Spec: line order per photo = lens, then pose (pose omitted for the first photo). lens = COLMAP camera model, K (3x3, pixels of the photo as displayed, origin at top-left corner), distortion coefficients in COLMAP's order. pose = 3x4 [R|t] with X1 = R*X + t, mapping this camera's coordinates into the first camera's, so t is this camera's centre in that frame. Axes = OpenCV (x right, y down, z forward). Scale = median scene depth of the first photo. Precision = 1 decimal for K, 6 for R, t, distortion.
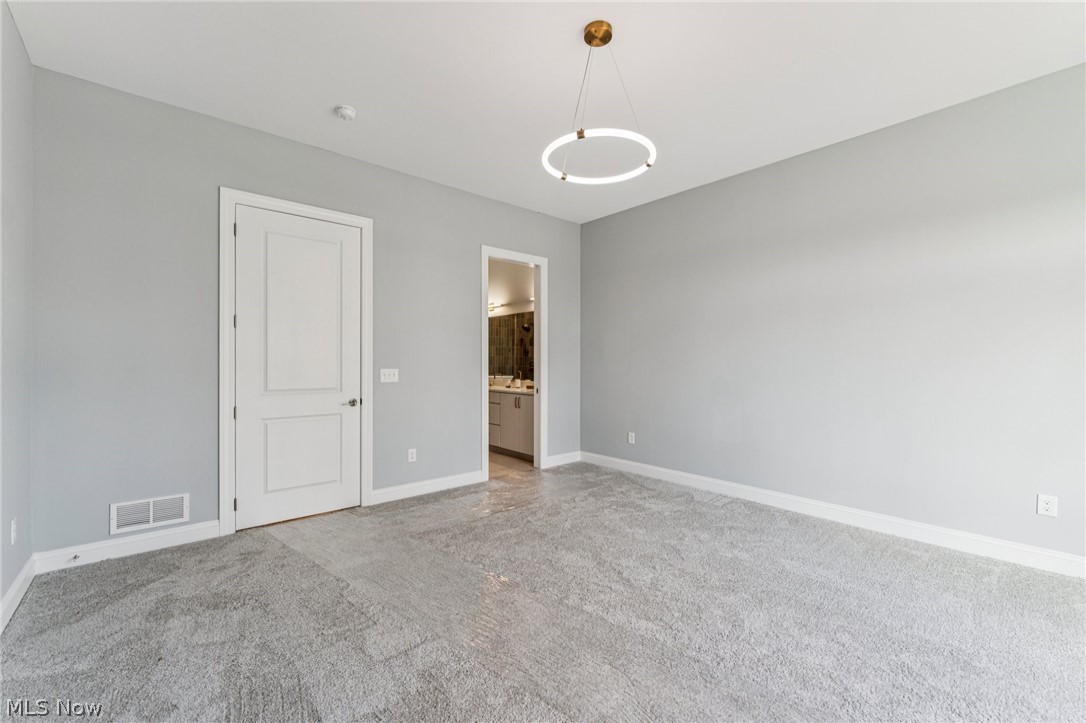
lens RADIAL K [[436.7, 0, 545.7], [0, 436.7, 364.0], [0, 0, 1]] dist [0.001208, -0.000804]
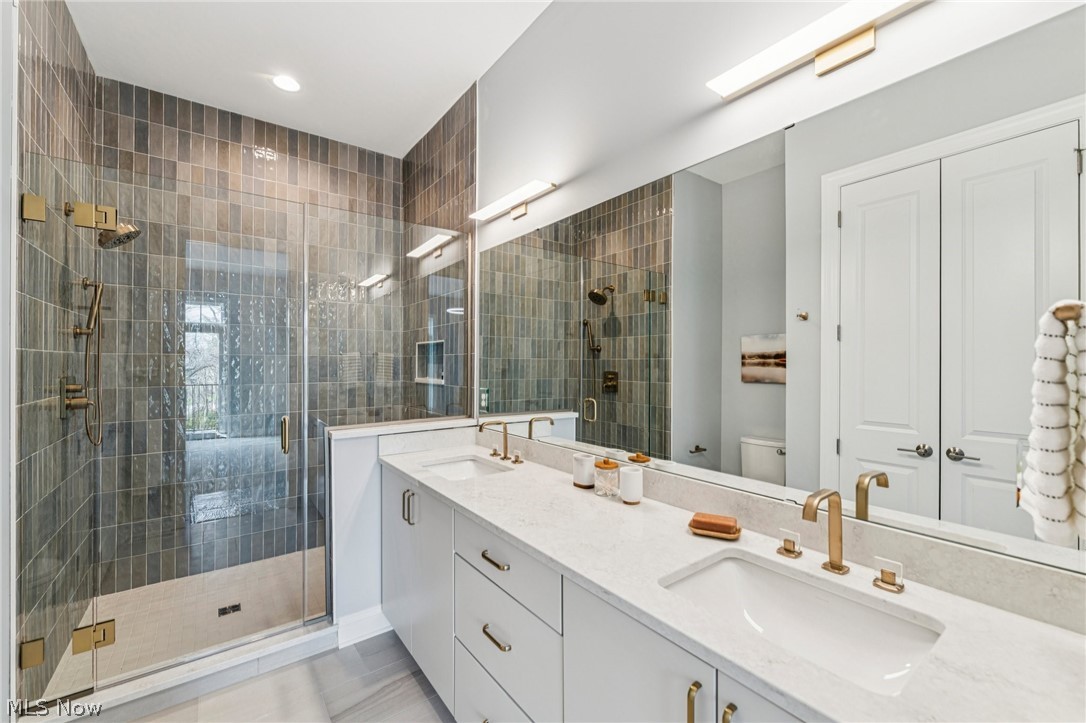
lens RADIAL K [[436.7, 0, 536.0], [0, 436.7, 359.7], [0, 0, 1]] dist [0.001208, -0.000804]
pose [[0.997170, -0.001056, -0.075166, -0.181473], [0.000845, 0.999996, -0.002831, -0.037466], [0.075169, 0.002759, 0.997167, 1.298288]]
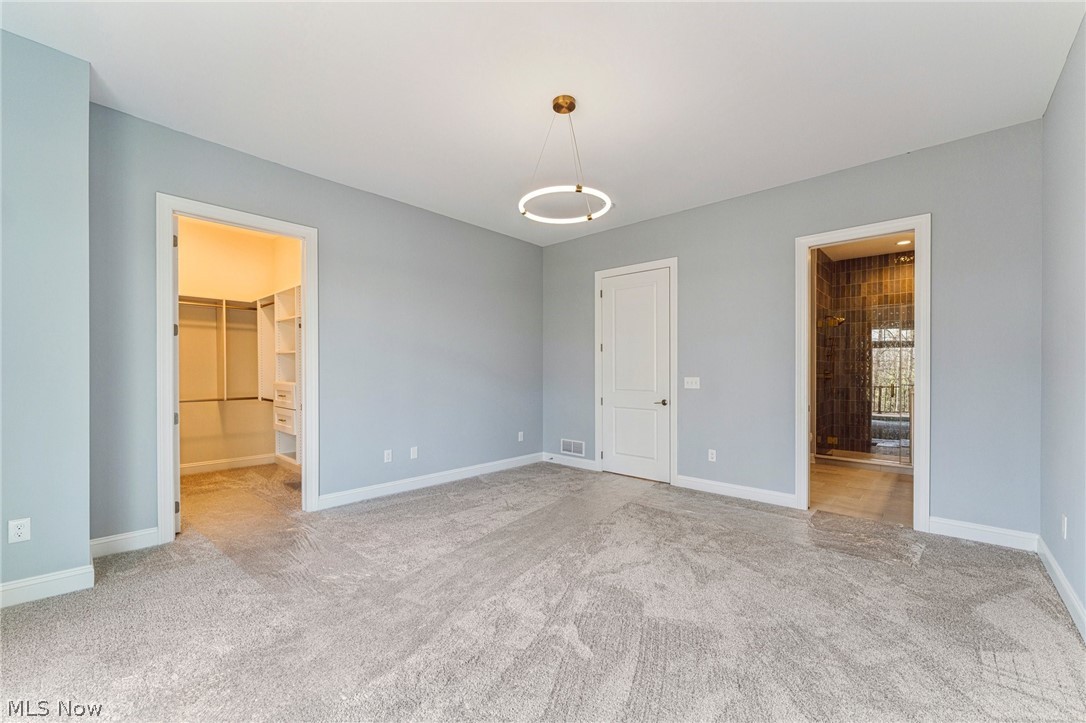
lens RADIAL K [[436.7, 0, 542.2], [0, 436.7, 371.2], [0, 0, 1]] dist [0.001208, -0.000804]
pose [[0.114287, -0.002564, -0.993444, 0.796135], [-0.003689, 0.999989, -0.003006, -0.000040], [0.993441, 0.004008, 0.114276, 0.475991]]
